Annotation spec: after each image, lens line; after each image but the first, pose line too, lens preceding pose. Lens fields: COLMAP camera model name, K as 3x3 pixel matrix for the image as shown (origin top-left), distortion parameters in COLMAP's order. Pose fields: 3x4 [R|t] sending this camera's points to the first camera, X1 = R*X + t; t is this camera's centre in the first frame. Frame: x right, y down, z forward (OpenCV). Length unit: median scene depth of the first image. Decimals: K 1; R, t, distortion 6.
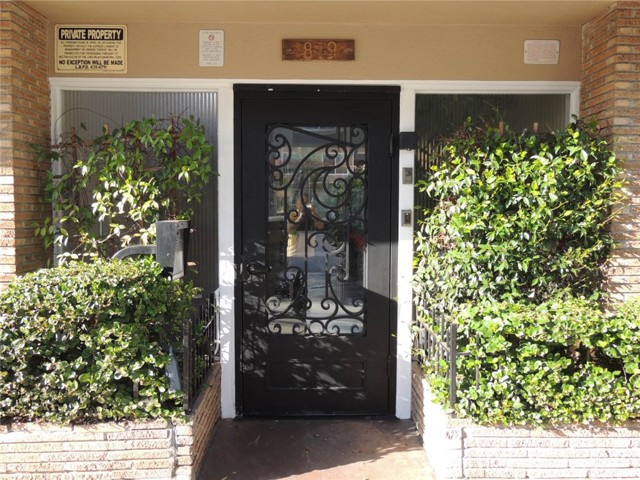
lens RADIAL K [[546.3, 0, 313.9], [0, 546.3, 240.7], [0, 0, 1]] dist [-0.035950, 0.009923]
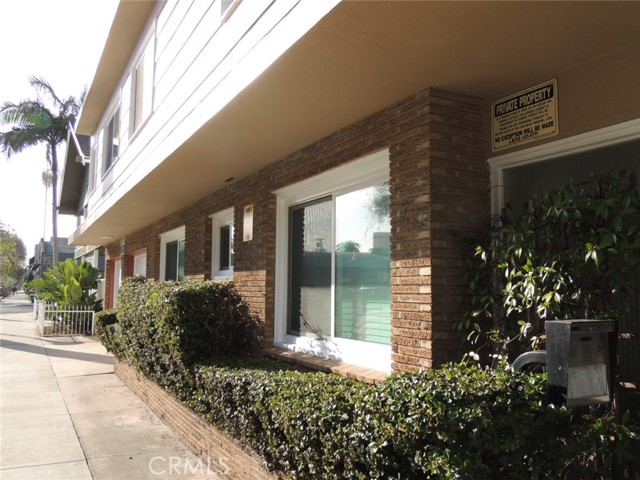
lens RADIAL K [[546.3, 0, 323.2], [0, 546.3, 242.3], [0, 0, 1]] dist [-0.035950, 0.009923]
pose [[0.469791, -0.079935, -0.879151, 0.202466], [-0.056894, 0.991080, -0.120514, -0.031745], [0.880942, 0.106635, 0.461053, 0.350897]]
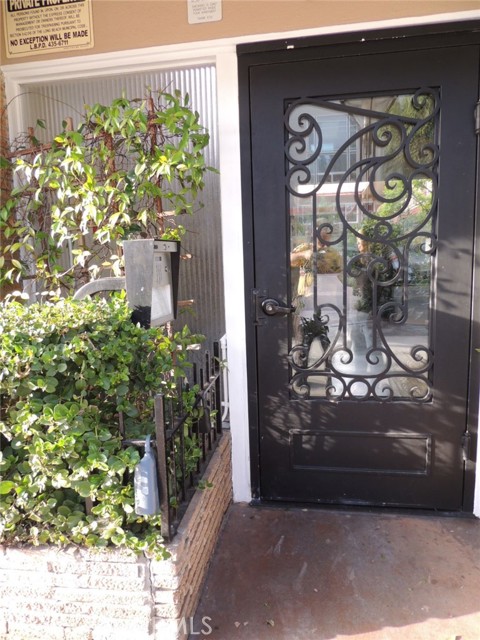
lens RADIAL K [[452.4, 0, 236.0], [0, 452.4, 323.8], [0, 0, 1]] dist [-0.031100, 0.012019]
pose [[0.981586, -0.009526, -0.190783, -0.045204], [0.025683, 0.996269, 0.082395, 0.022424], [0.189286, -0.085778, 0.978168, 0.433505]]
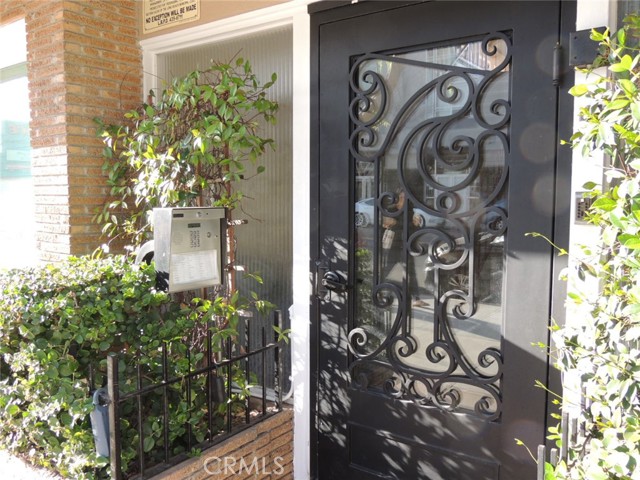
lens RADIAL K [[546.3, 0, 320.7], [0, 546.3, 240.7], [0, 0, 1]] dist [-0.035950, 0.009923]
pose [[0.799634, 0.047580, -0.598600, 0.295594], [-0.034734, 0.998852, 0.032995, -0.021742], [0.599483, -0.005592, 0.800368, 0.503636]]
